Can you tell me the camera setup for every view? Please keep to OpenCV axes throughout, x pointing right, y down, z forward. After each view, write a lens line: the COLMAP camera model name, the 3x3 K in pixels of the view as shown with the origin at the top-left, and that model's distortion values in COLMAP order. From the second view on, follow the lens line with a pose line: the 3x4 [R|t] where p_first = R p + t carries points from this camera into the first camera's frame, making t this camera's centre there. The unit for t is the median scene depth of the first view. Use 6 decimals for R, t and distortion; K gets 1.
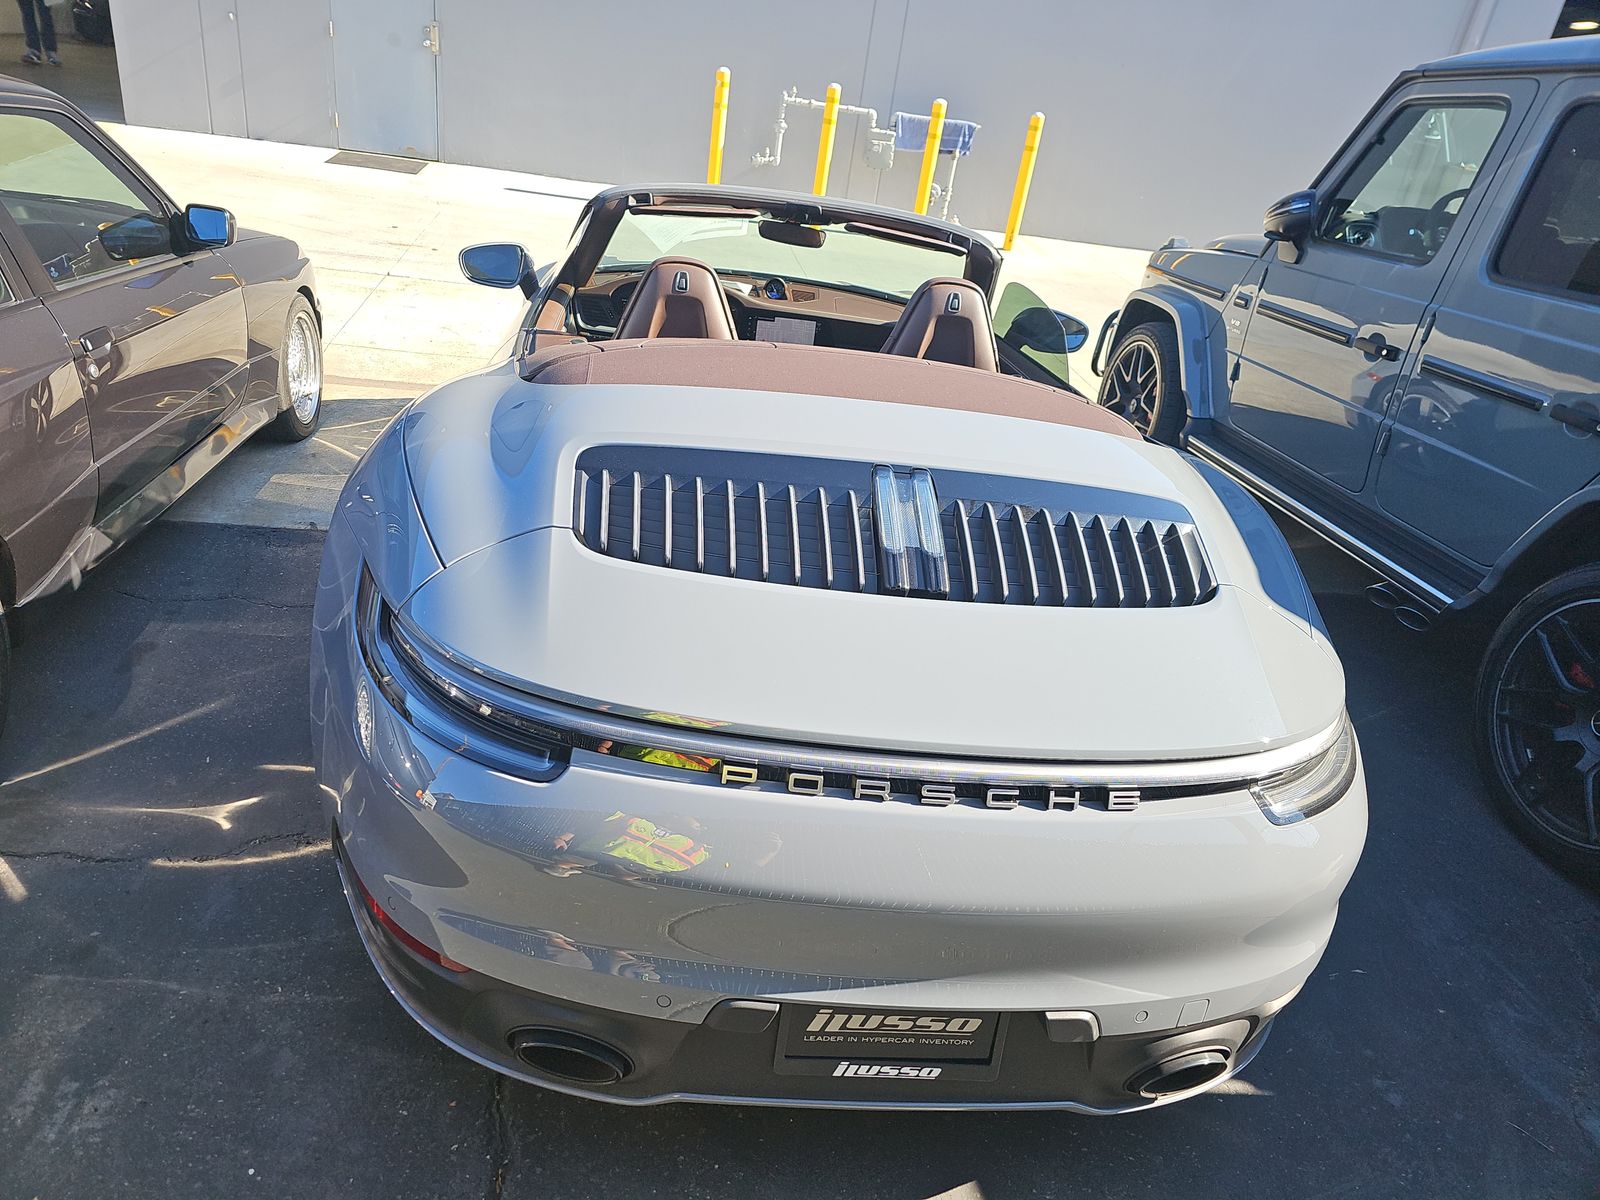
lens RADIAL K [[1091.2, 0, 797.8], [0, 1091.2, 624.0], [0, 0, 1]] dist [0.037839, -0.040870]
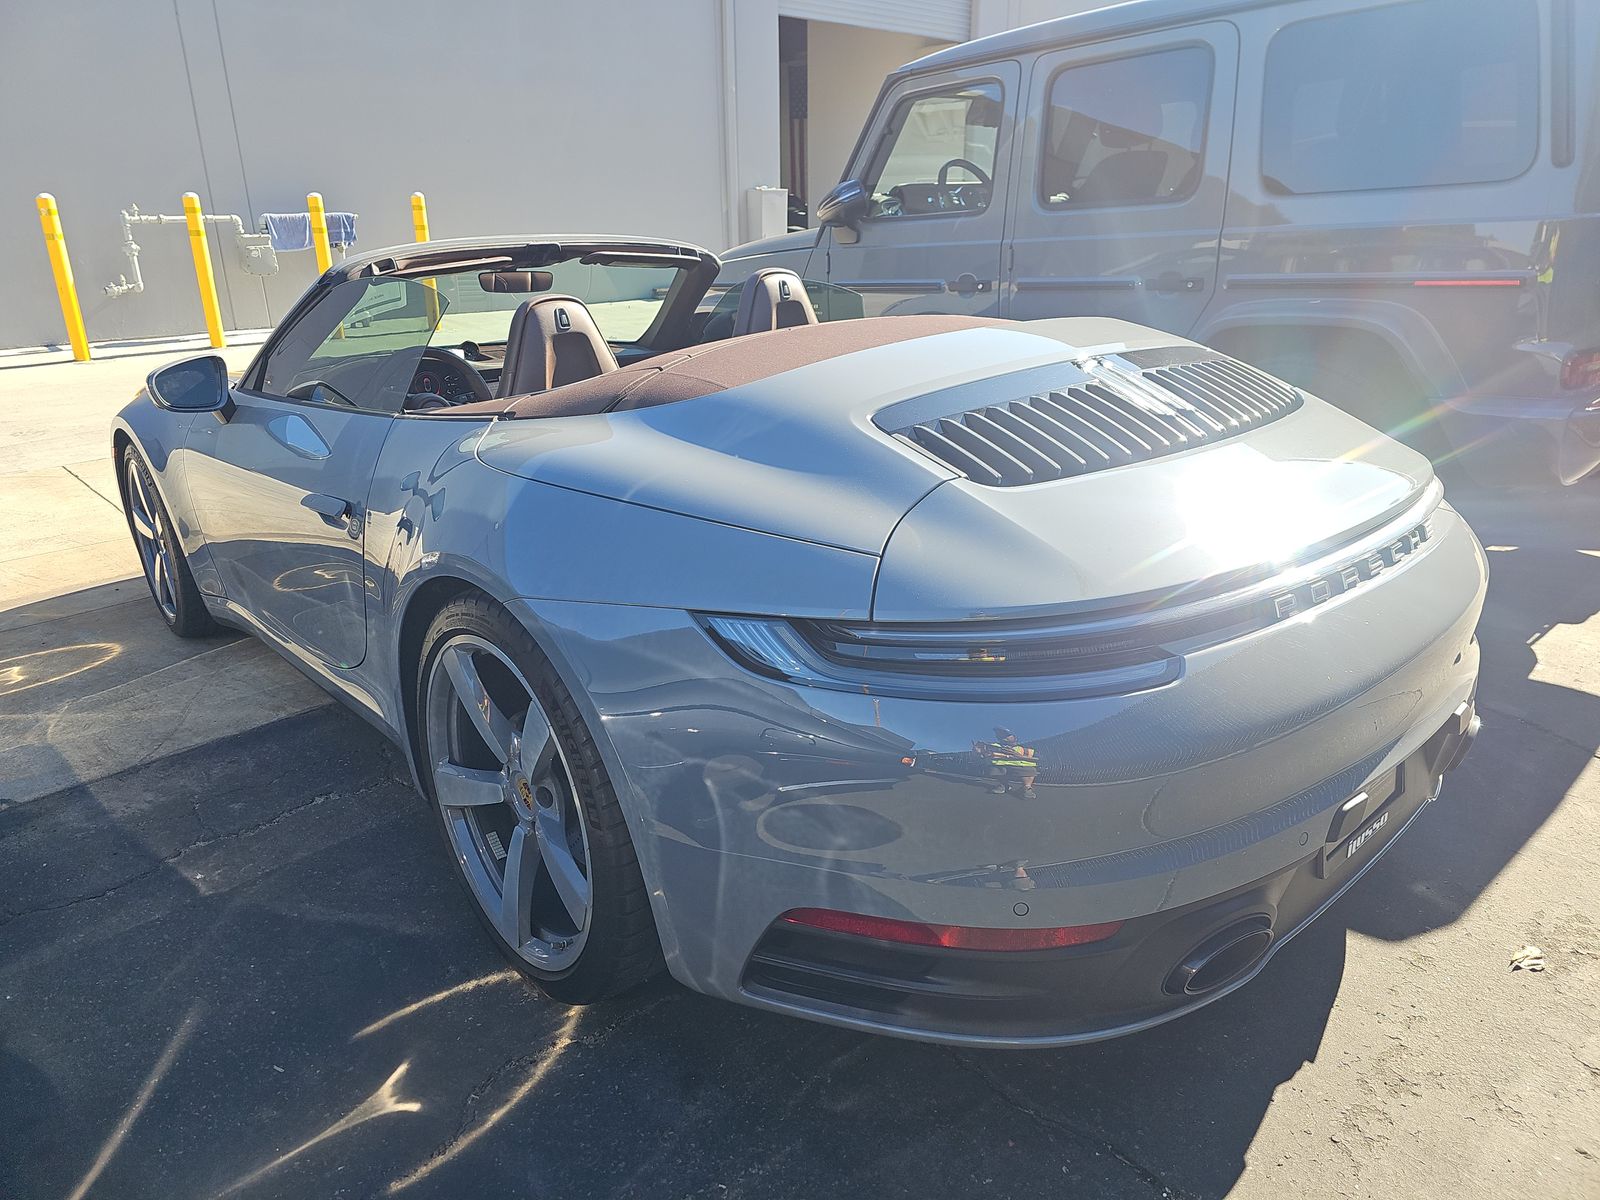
lens RADIAL K [[1090.8, 0, 800.0], [0, 1090.8, 600.0], [0, 0, 1]] dist [0.030949, -0.031816]
pose [[0.775884, -0.339903, 0.531478, -0.377262], [0.388024, 0.921368, 0.022794, -0.027759], [-0.497434, 0.188541, 0.846765, 0.121684]]
